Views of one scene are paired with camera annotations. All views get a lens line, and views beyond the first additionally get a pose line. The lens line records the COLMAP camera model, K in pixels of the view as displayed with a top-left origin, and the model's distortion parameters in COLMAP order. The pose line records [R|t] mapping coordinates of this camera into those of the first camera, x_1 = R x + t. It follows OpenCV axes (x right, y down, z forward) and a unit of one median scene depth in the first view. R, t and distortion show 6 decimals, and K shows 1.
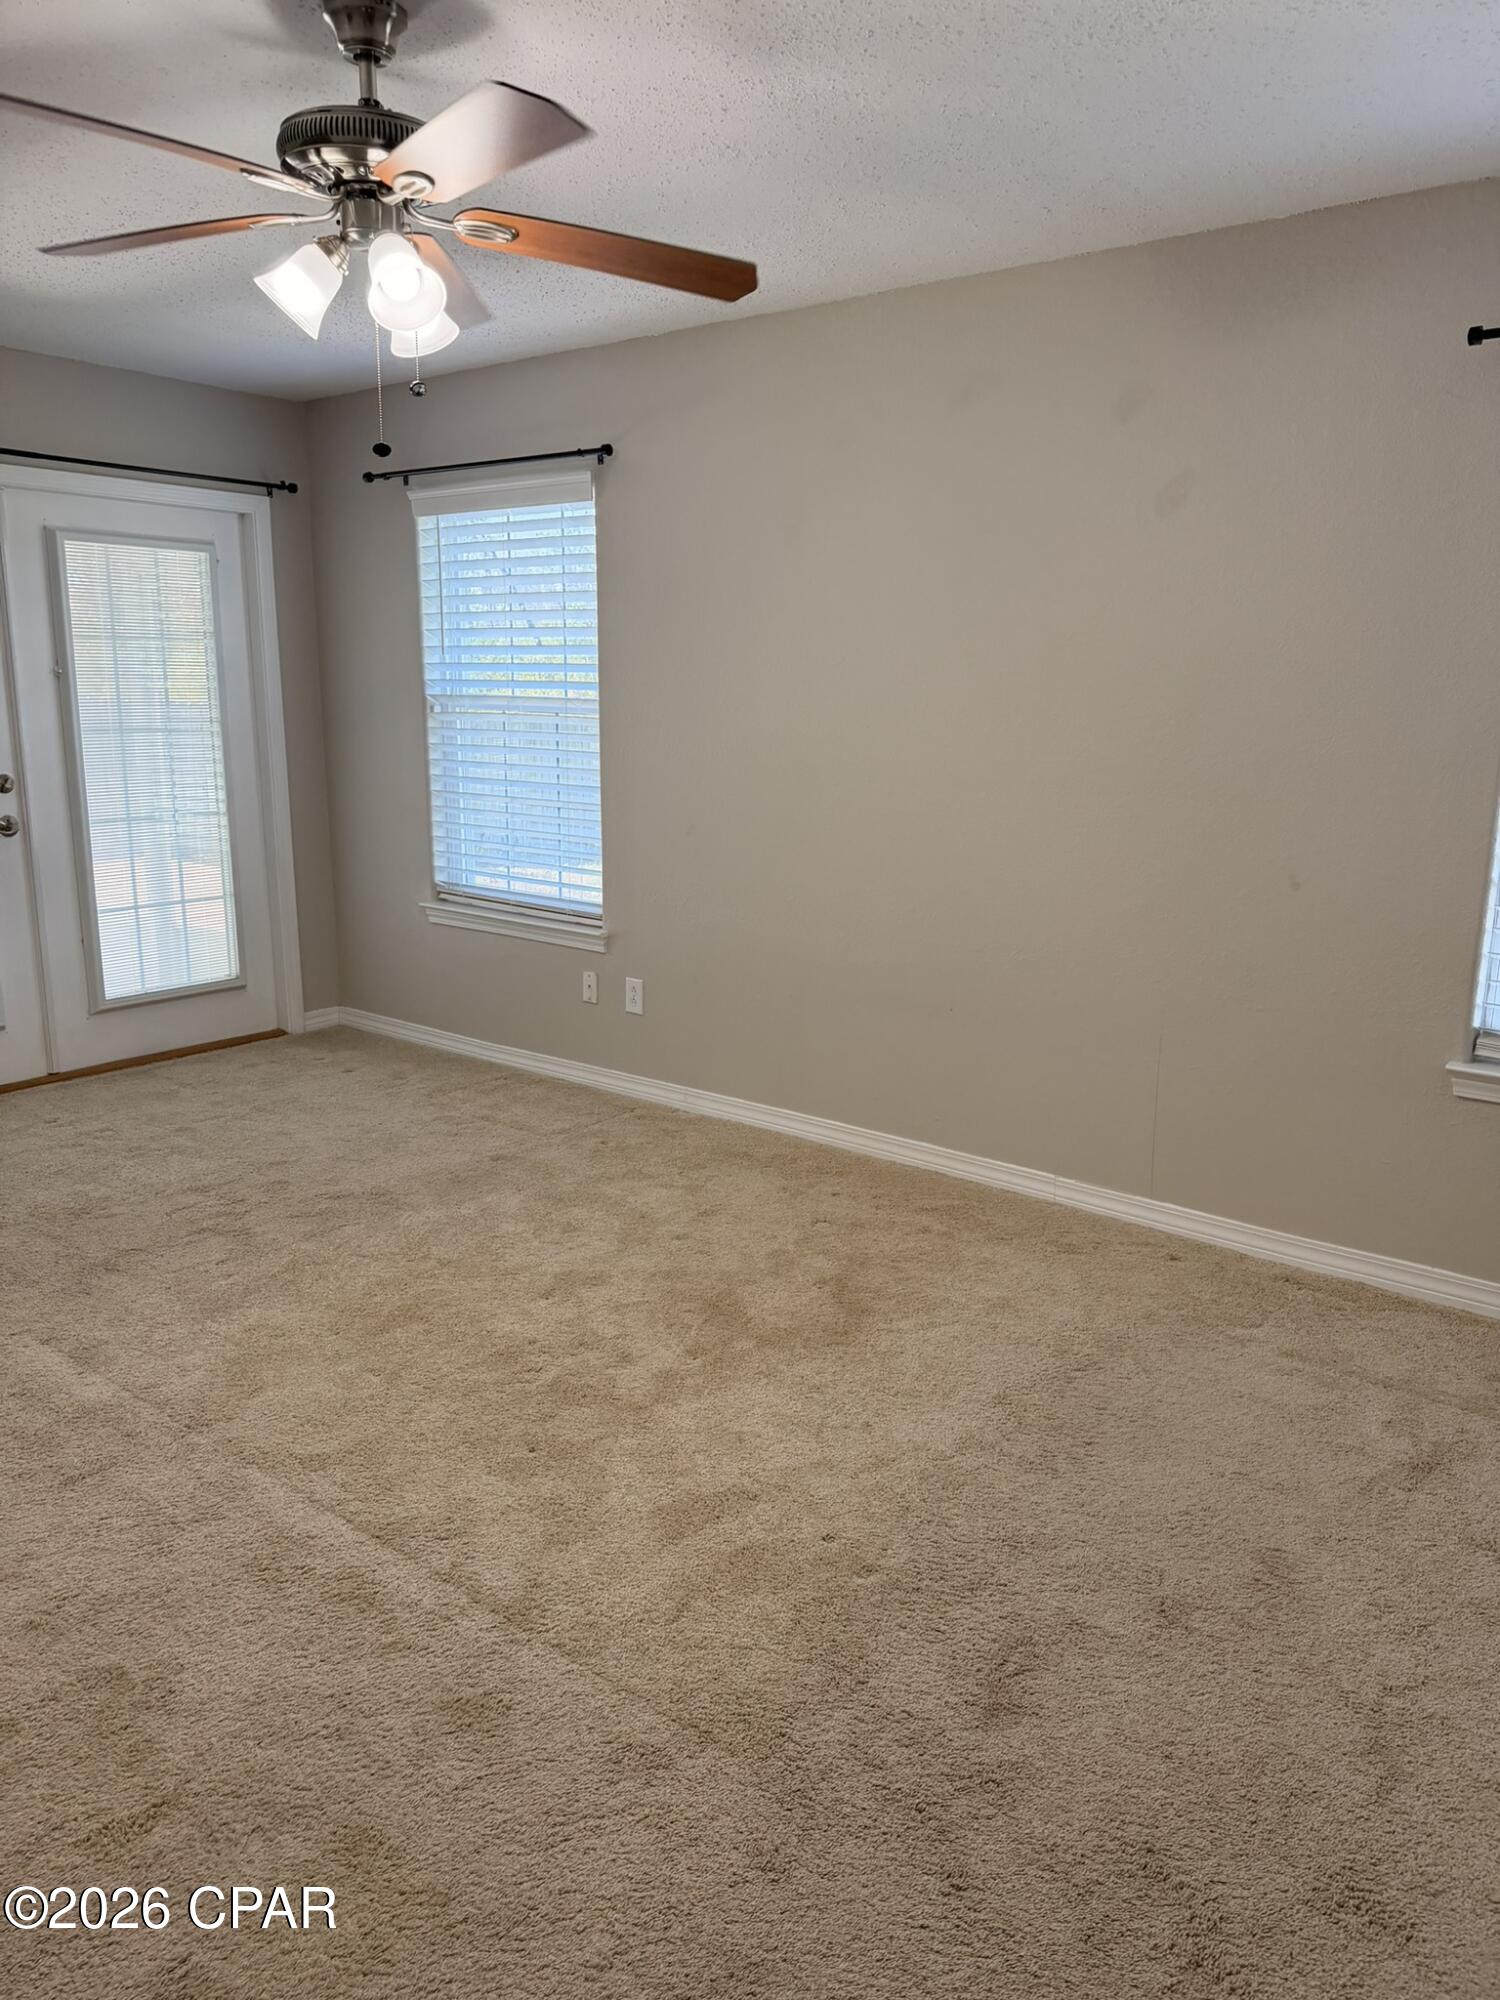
lens RADIAL K [[1380.2, 0, 750.0], [0, 1380.2, 1000.0], [0, 0, 1]] dist [0.162144, -0.288302]
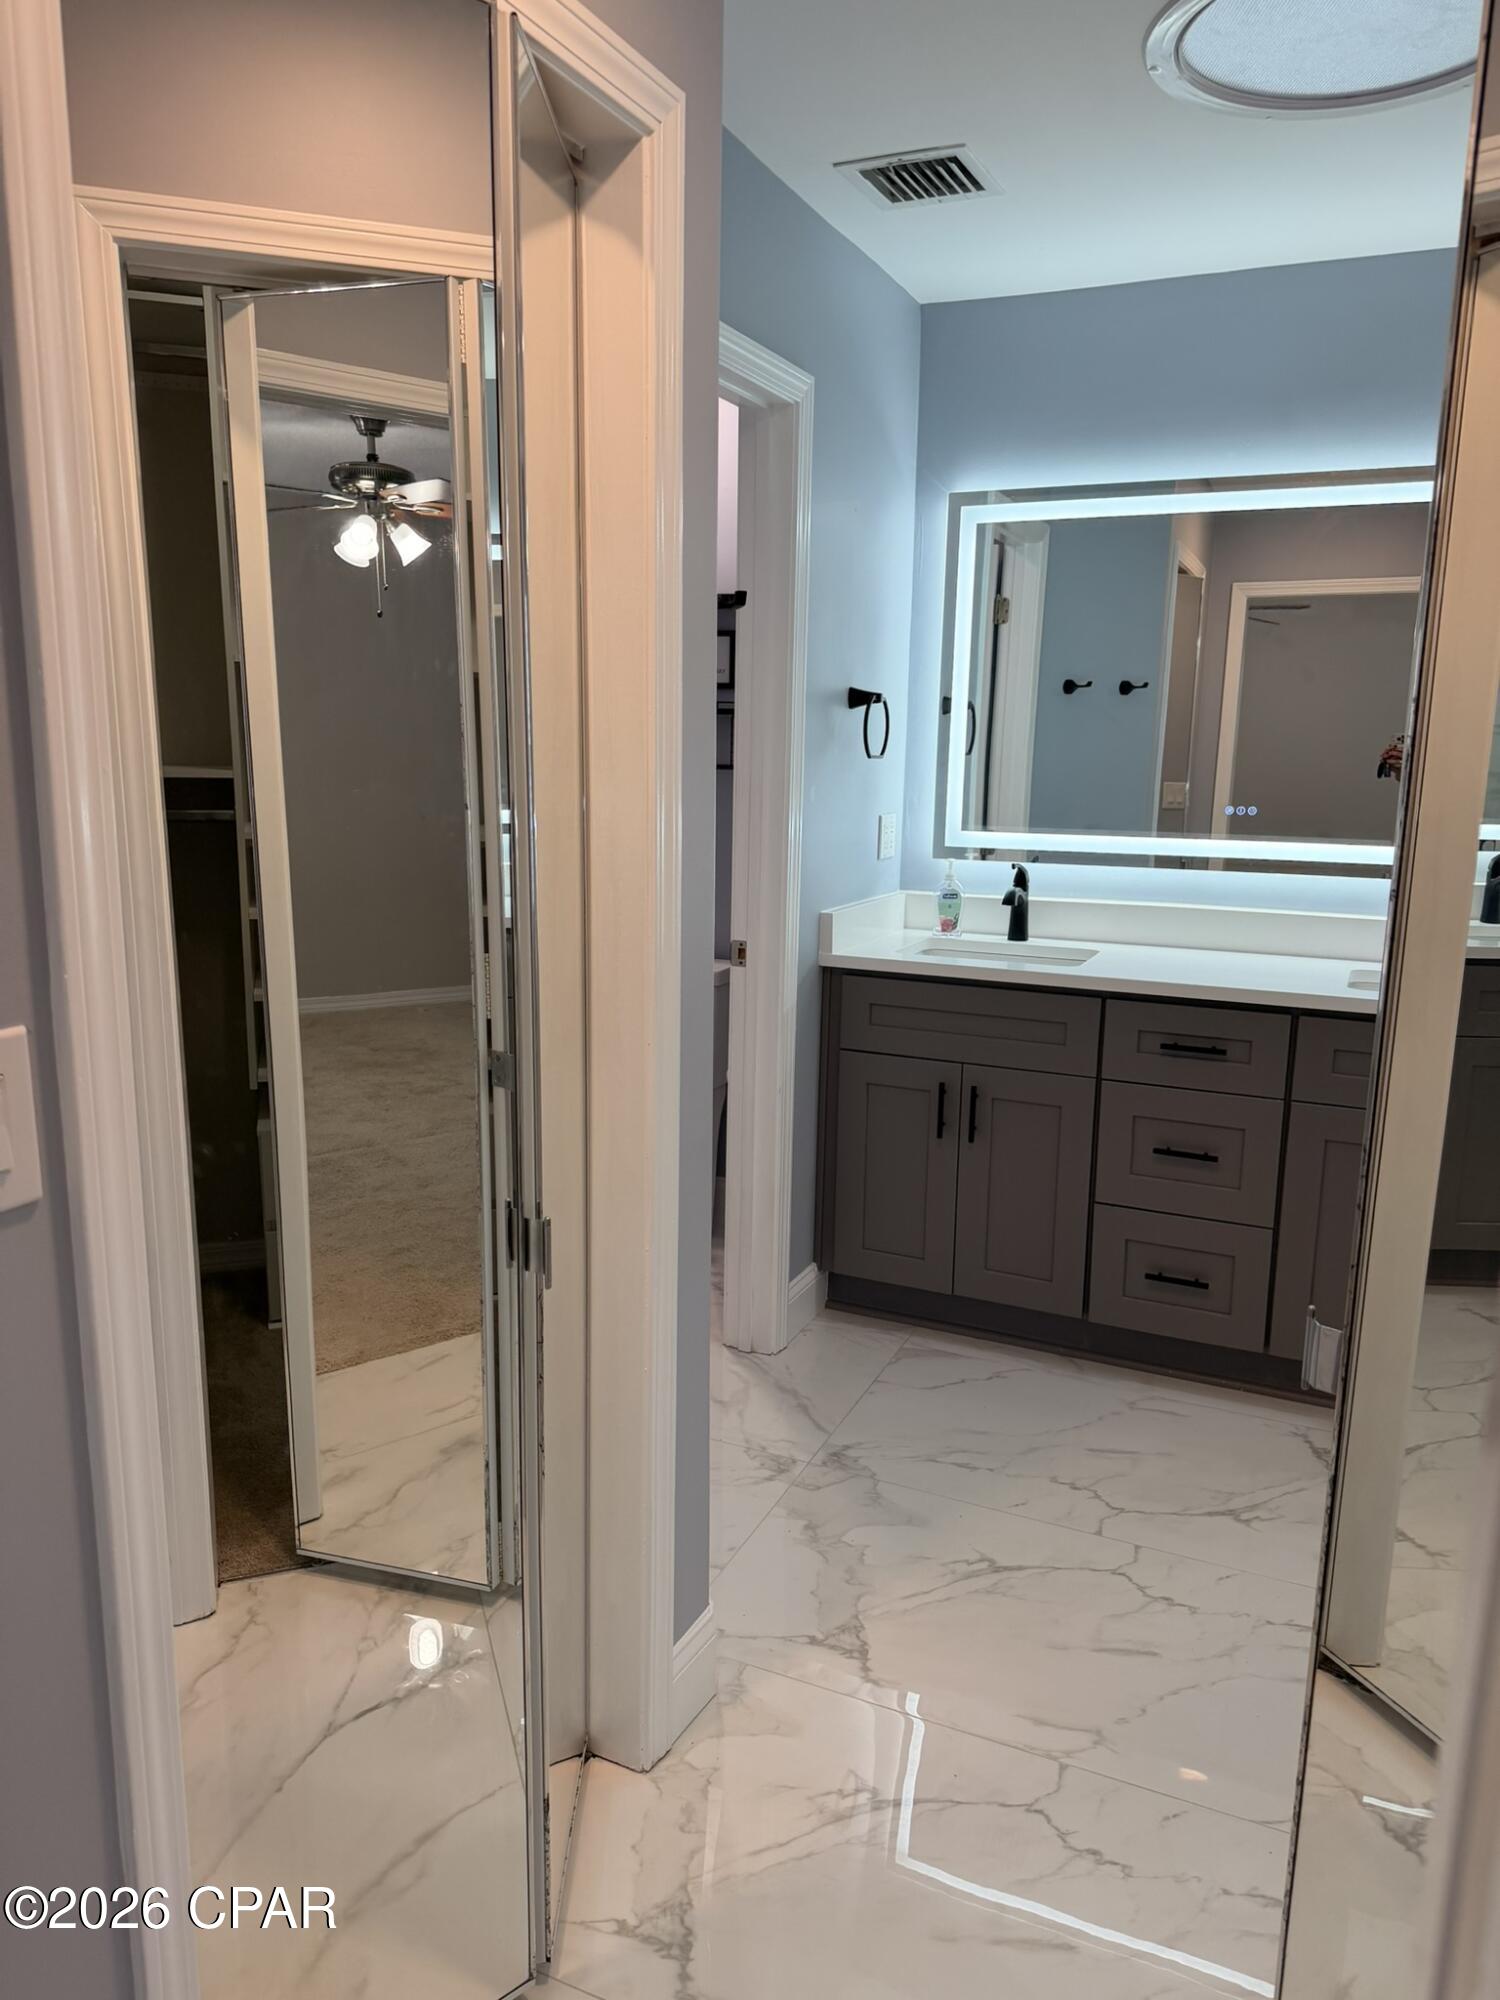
lens RADIAL K [[1402.9, 0, 750.0], [0, 1402.9, 1000.0], [0, 0, 1]] dist [0.048625, -0.057522]
pose [[0.238851, -0.214745, 0.947014, -1.290702], [0.229317, 0.960131, 0.159882, -0.035948], [-0.943591, 0.178979, 0.278573, 0.008160]]
